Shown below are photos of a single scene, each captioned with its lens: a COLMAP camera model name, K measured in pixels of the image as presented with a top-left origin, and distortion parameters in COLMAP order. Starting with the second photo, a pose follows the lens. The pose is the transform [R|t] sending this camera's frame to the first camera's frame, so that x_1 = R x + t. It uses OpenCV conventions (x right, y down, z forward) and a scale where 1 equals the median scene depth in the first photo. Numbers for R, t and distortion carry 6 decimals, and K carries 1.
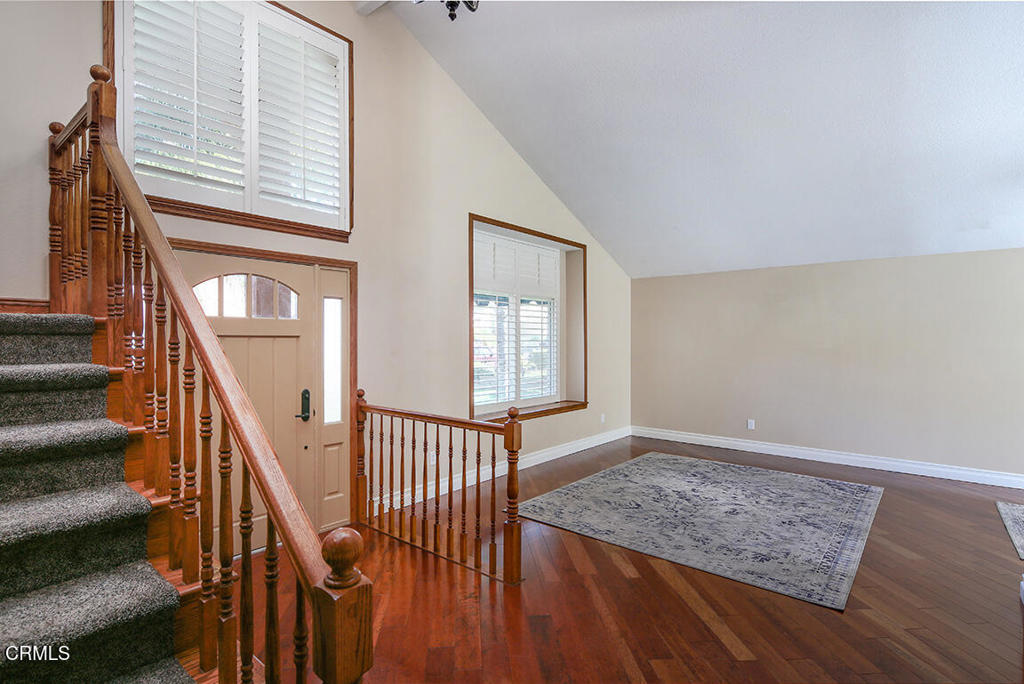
lens RADIAL K [[496.7, 0, 512.0], [0, 496.7, 342.0], [0, 0, 1]] dist [0.001988, -0.000109]
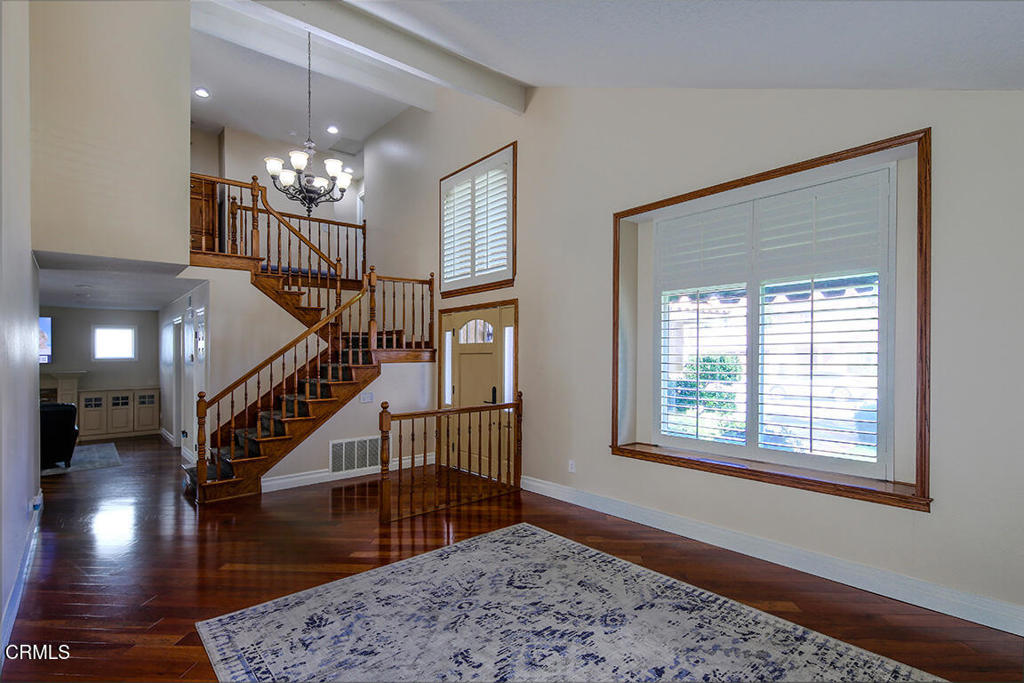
lens RADIAL K [[496.7, 0, 512.0], [0, 496.7, 341.5], [0, 0, 1]] dist [0.001988, -0.000109]
pose [[-0.154185, -0.022739, -0.987780, 1.043188], [0.006021, 0.999695, -0.023953, -0.007439], [0.988024, -0.009641, -0.154001, 1.186323]]
